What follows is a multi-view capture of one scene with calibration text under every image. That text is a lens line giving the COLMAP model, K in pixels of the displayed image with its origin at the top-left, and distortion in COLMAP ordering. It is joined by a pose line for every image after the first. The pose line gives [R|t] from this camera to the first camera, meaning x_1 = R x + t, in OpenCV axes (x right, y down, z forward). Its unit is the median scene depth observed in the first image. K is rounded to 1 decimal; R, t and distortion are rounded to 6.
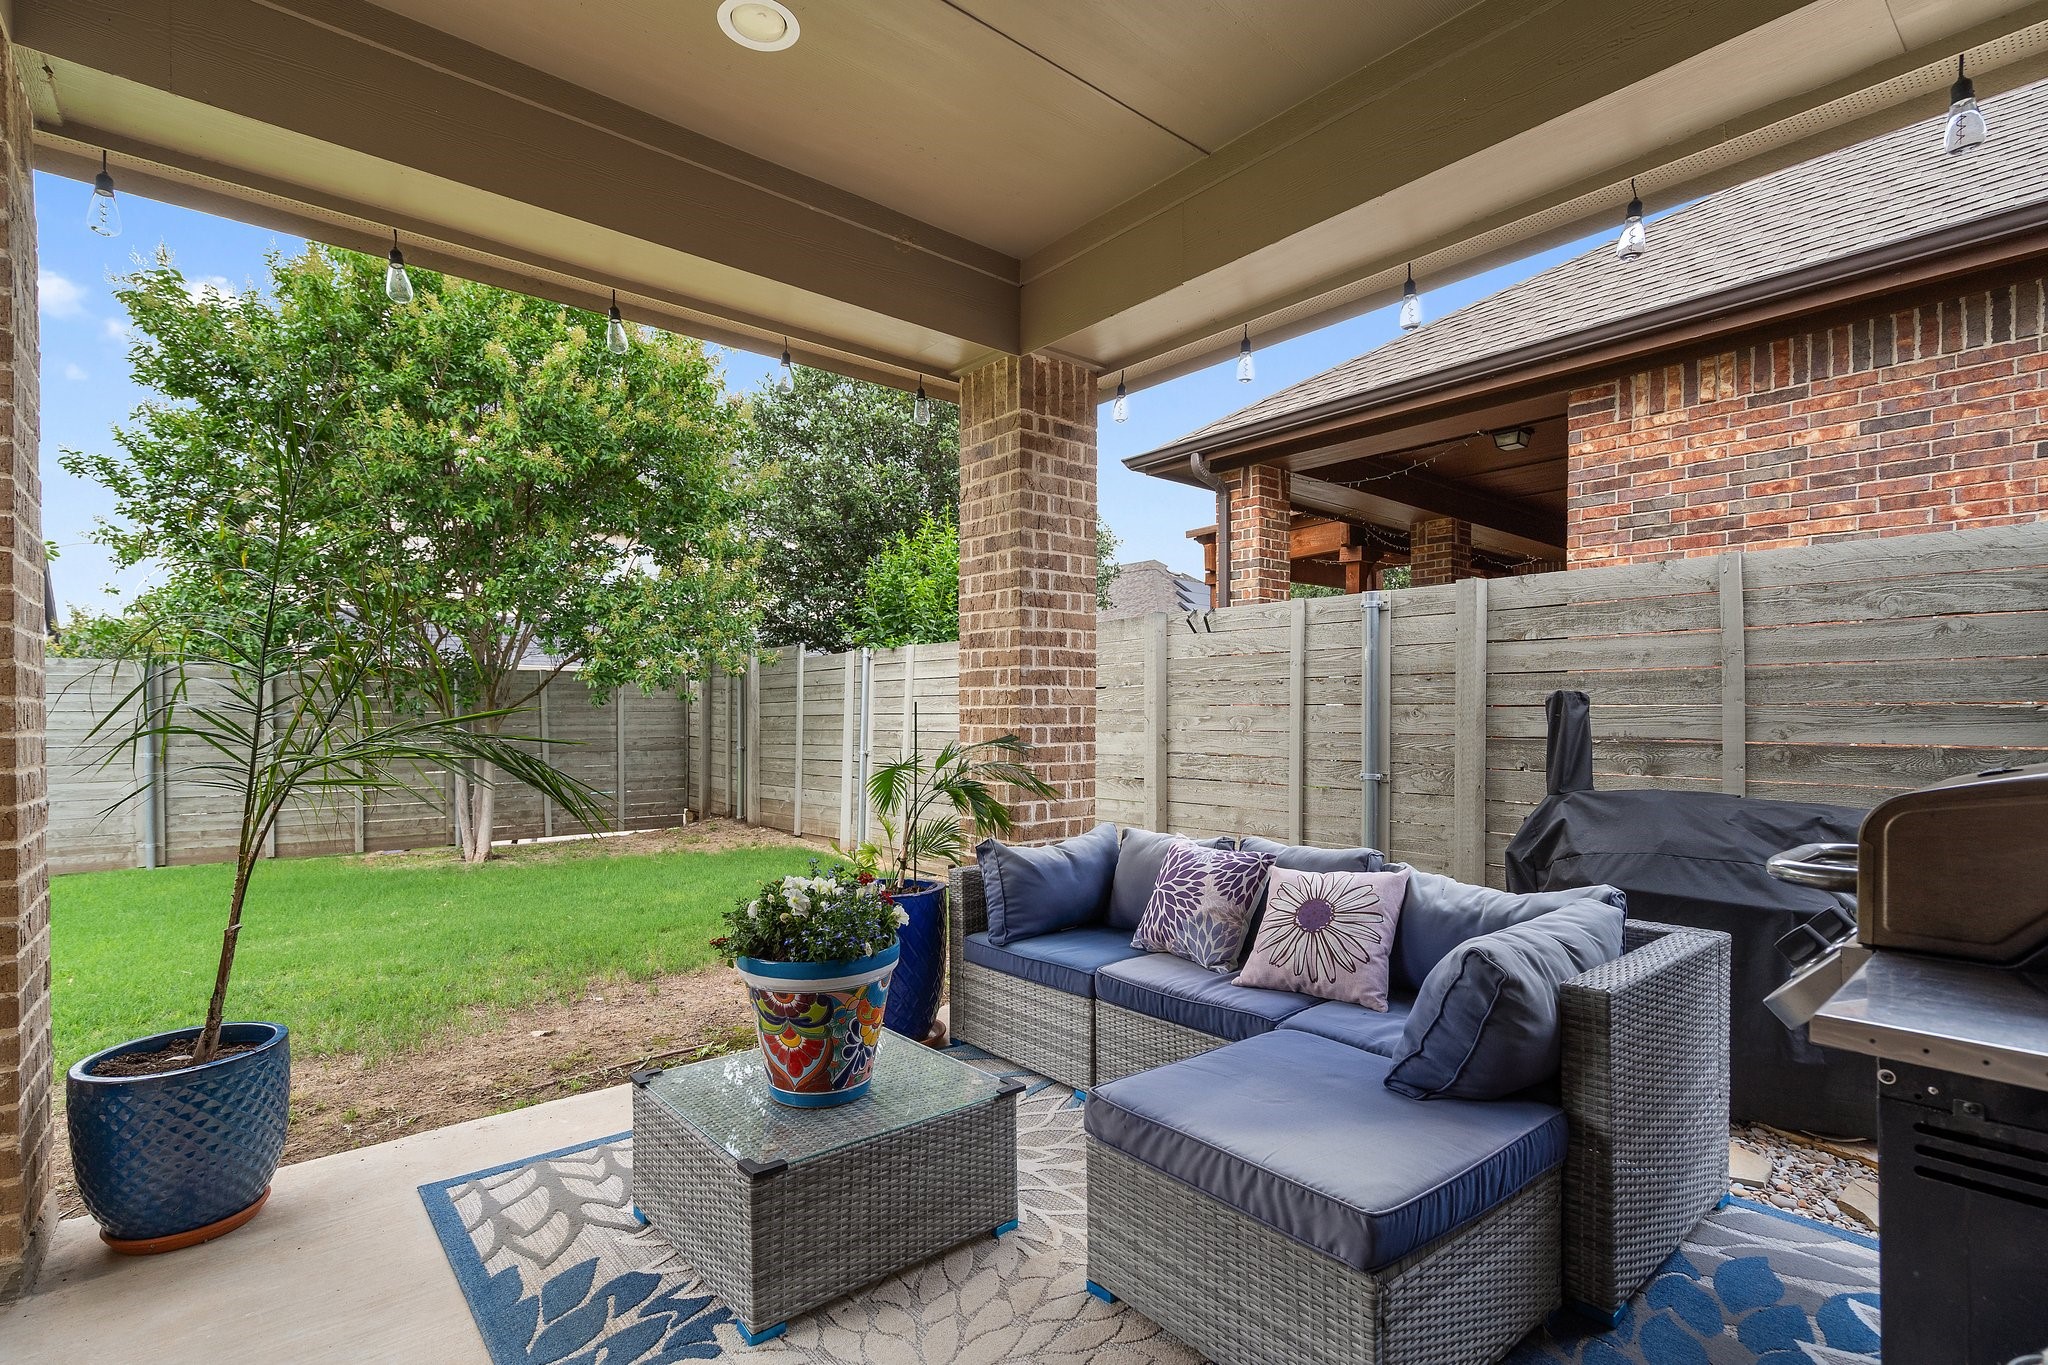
lens RADIAL K [[947.1, 0, 1022.9], [0, 947.1, 694.8], [0, 0, 1]] dist [-0.002970, -0.000221]
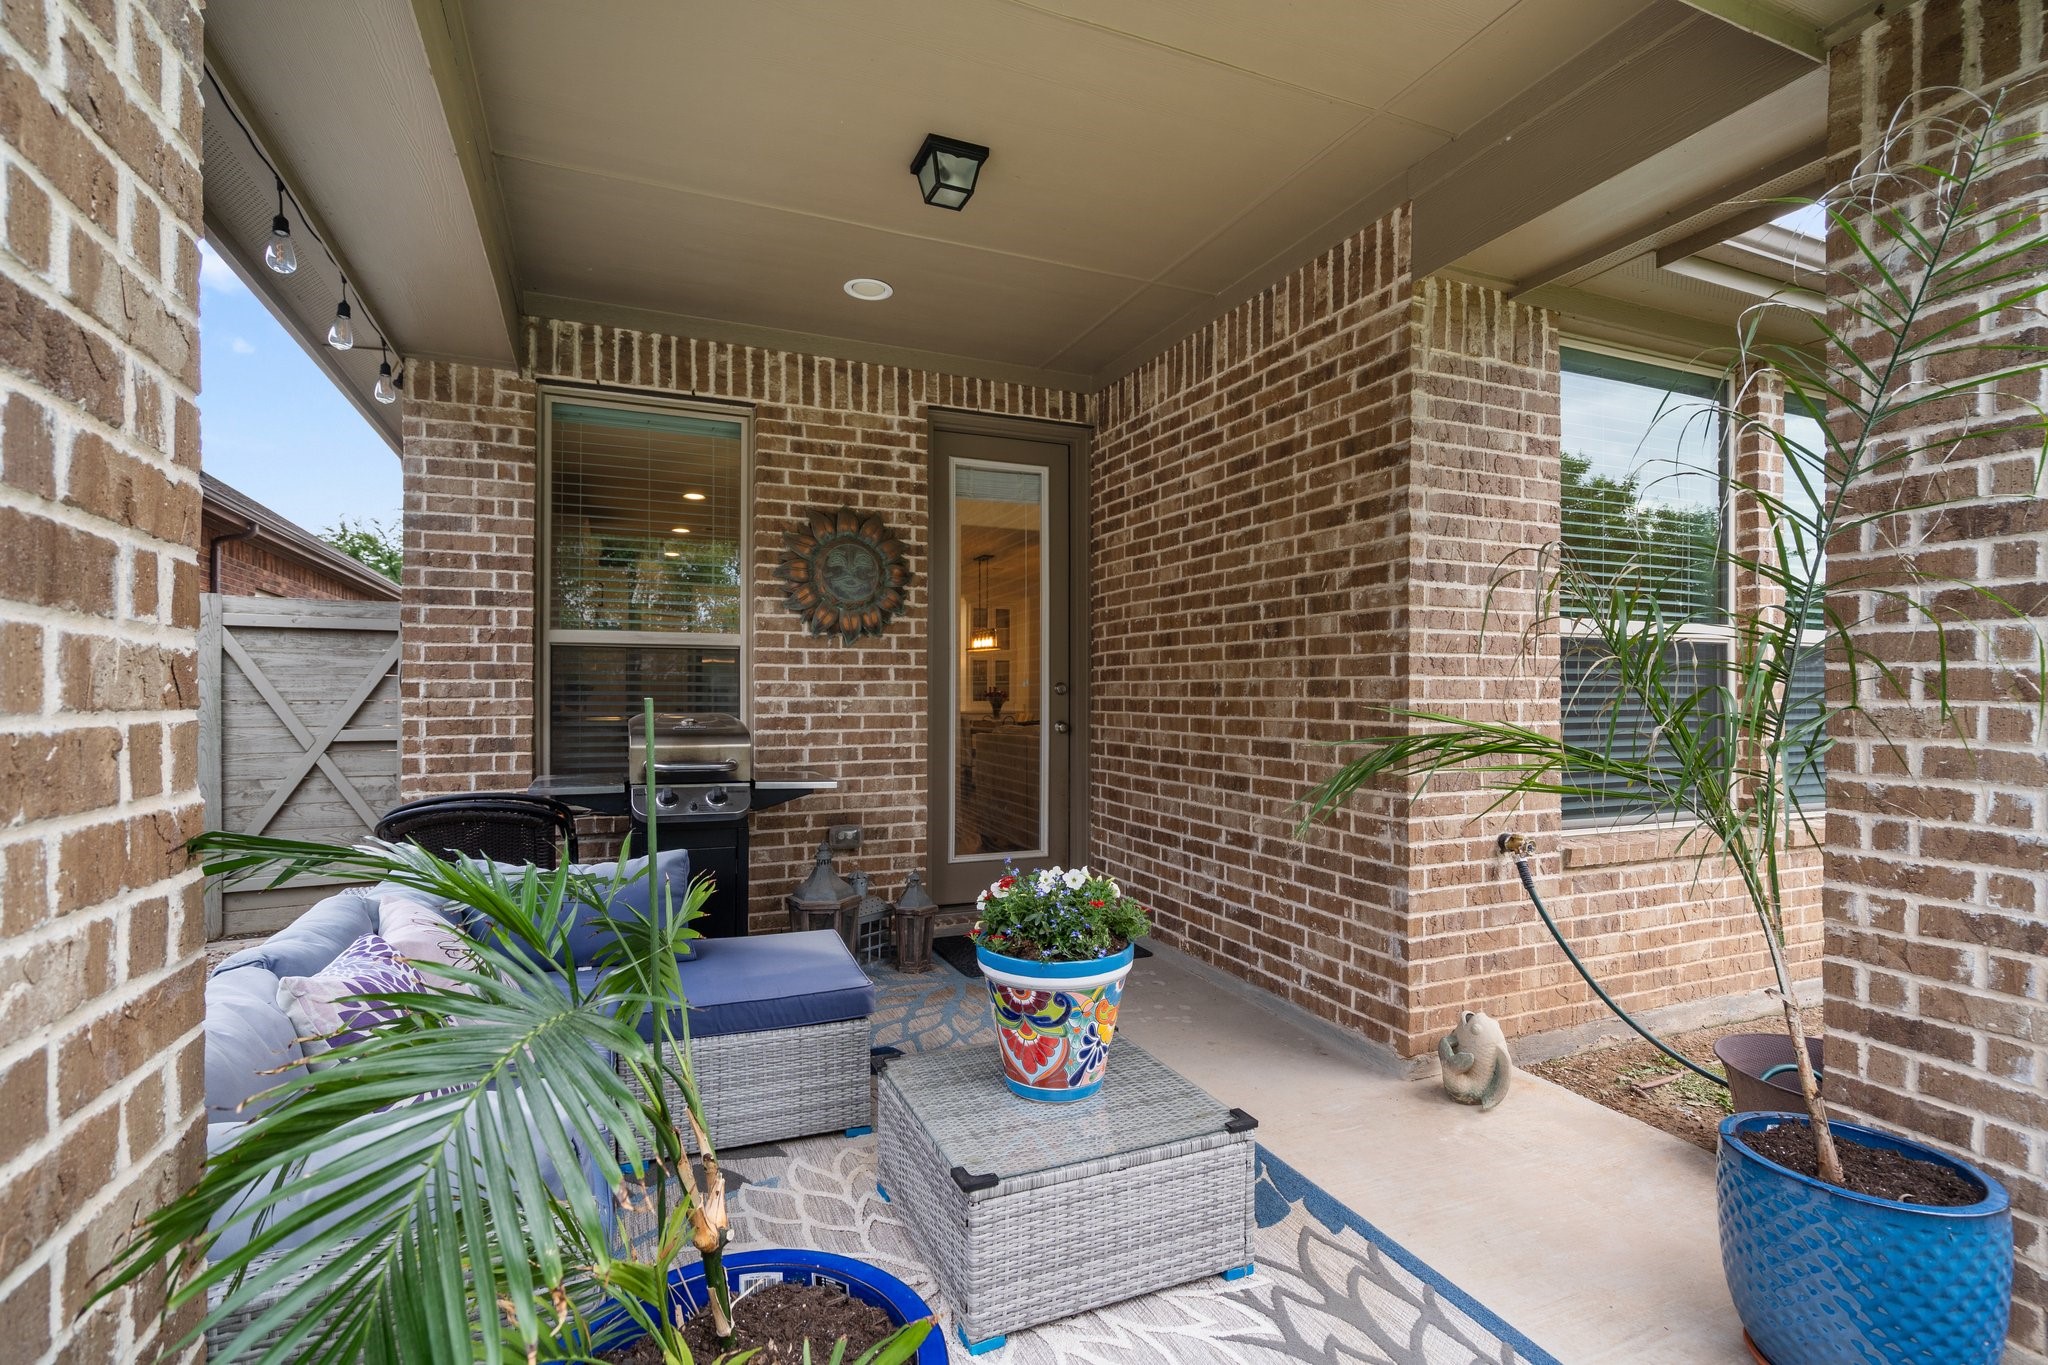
lens RADIAL K [[947.1, 0, 1019.1], [0, 947.1, 691.4], [0, 0, 1]] dist [-0.002970, -0.000221]
pose [[-0.956399, -0.000988, 0.292060, -0.237829], [-0.005762, 0.999863, -0.015487, 0.007175], [-0.292005, -0.016495, -0.956275, 0.995859]]
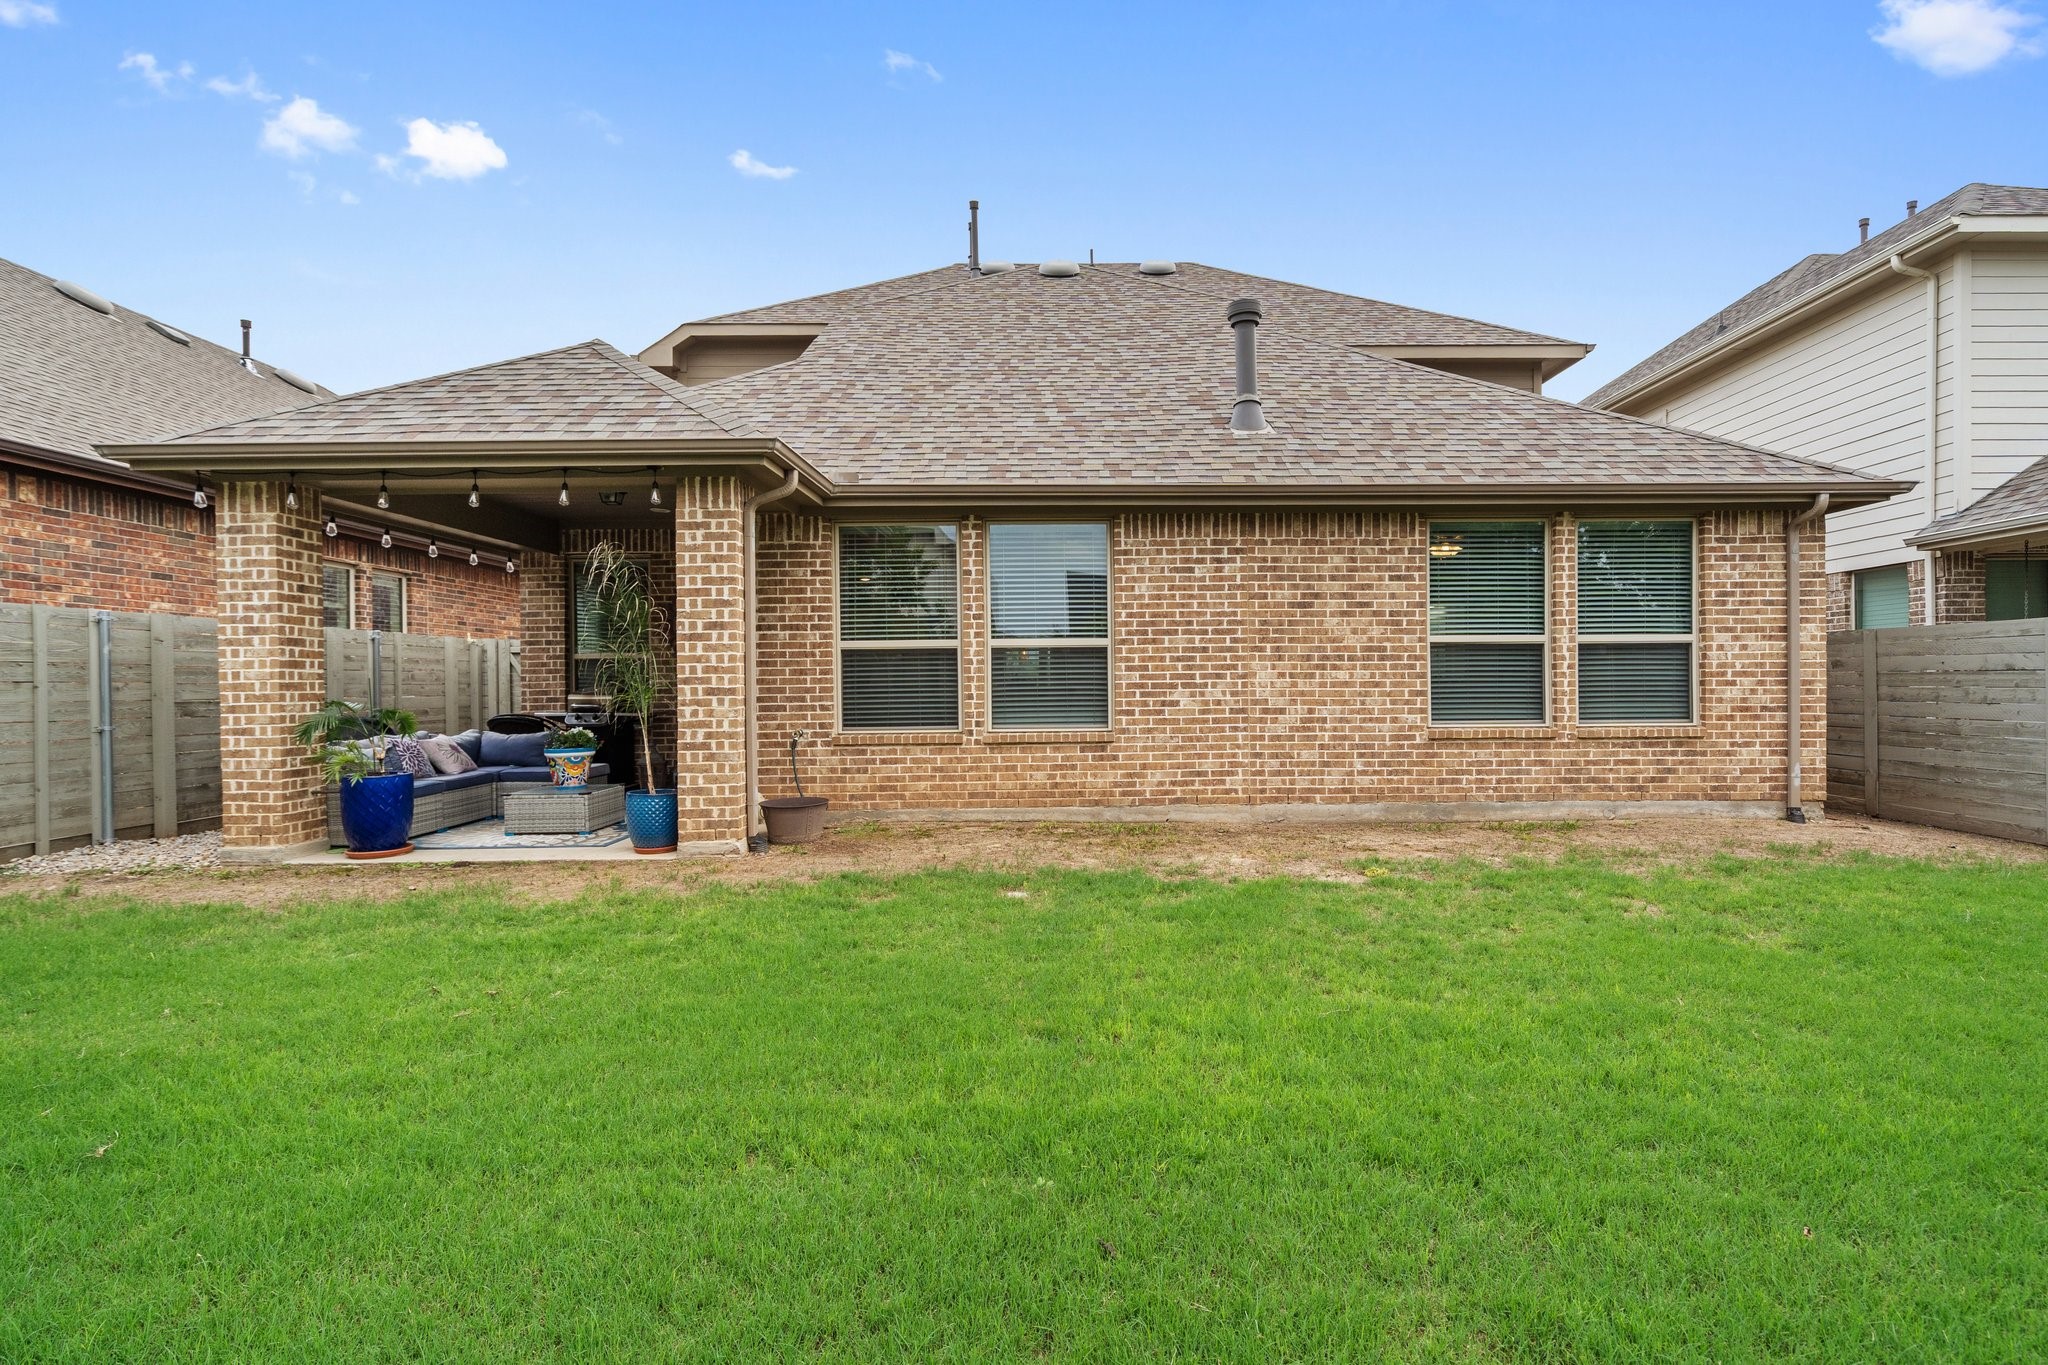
lens RADIAL K [[947.1, 0, 1035.3], [0, 947.1, 686.5], [0, 0, 1]] dist [-0.002970, -0.000221]
pose [[-0.769995, 0.006679, 0.638015, -1.957480], [0.002908, 0.999972, -0.006958, 0.035394], [-0.638043, -0.003502, -0.769992, 1.318805]]
